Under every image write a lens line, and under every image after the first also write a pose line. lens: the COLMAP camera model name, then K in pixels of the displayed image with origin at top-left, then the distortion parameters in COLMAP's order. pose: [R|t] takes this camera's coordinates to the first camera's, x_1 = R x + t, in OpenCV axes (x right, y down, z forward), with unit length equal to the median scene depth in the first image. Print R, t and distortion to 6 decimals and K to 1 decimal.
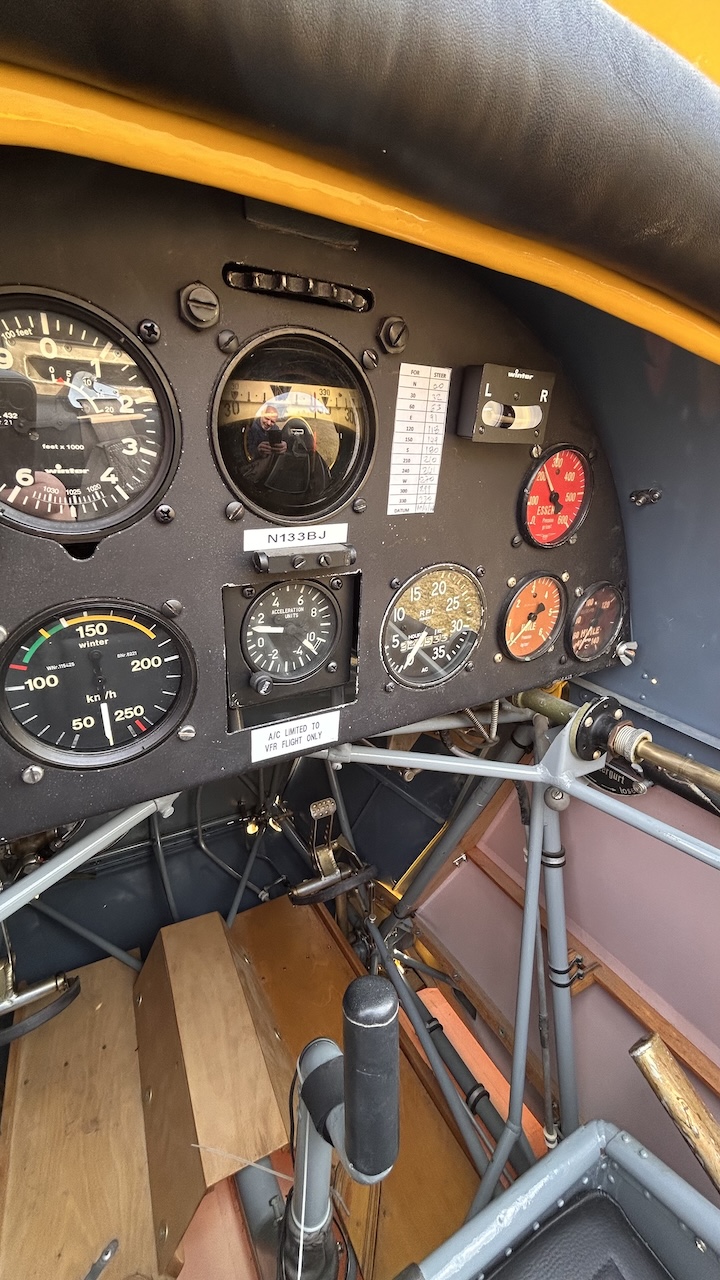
lens RADIAL K [[519.3, 0, 360.0], [0, 519.3, 640.0], [0, 0, 1]] dist [0.003240, 0.000265]
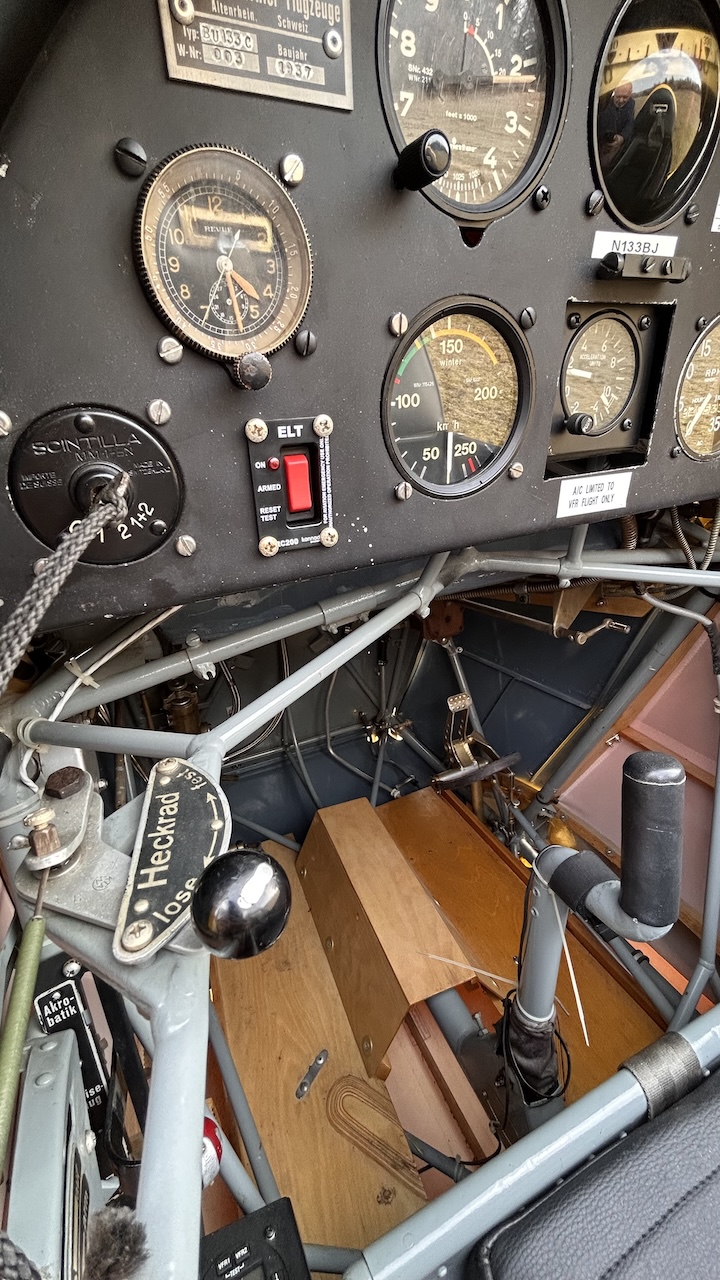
lens RADIAL K [[519.5, 0, 360.0], [0, 519.5, 640.0], [0, 0, 1]] dist [-0.000438, 0.000070]
pose [[0.992354, -0.040665, -0.116529, -0.475787], [0.050561, 0.995243, 0.083271, 0.365515], [0.112589, -0.088527, 0.989690, -0.060680]]
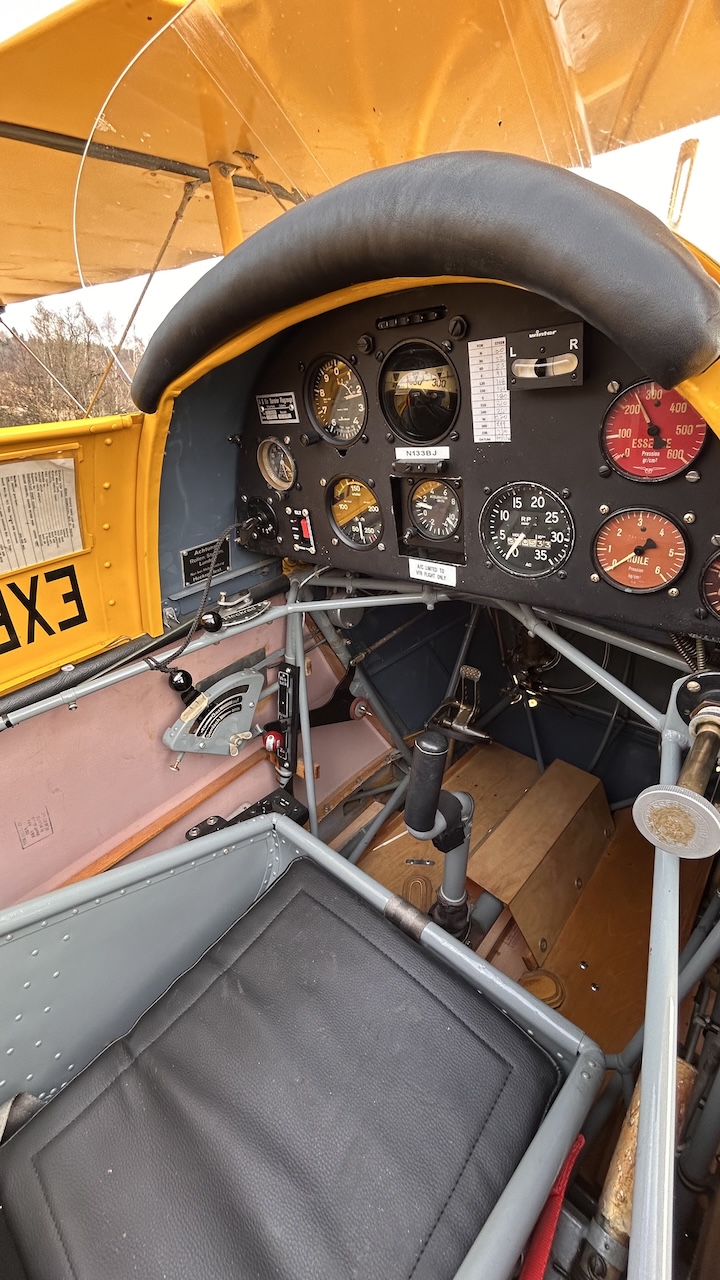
lens RADIAL K [[519.3, 0, 360.0], [0, 519.3, 640.0], [0, 0, 1]] dist [0.003240, 0.000265]
pose [[0.310657, 0.387720, -0.867851, 1.432952], [-0.205918, 0.918795, 0.336769, -0.145975], [0.927949, 0.074086, 0.365268, 0.165931]]
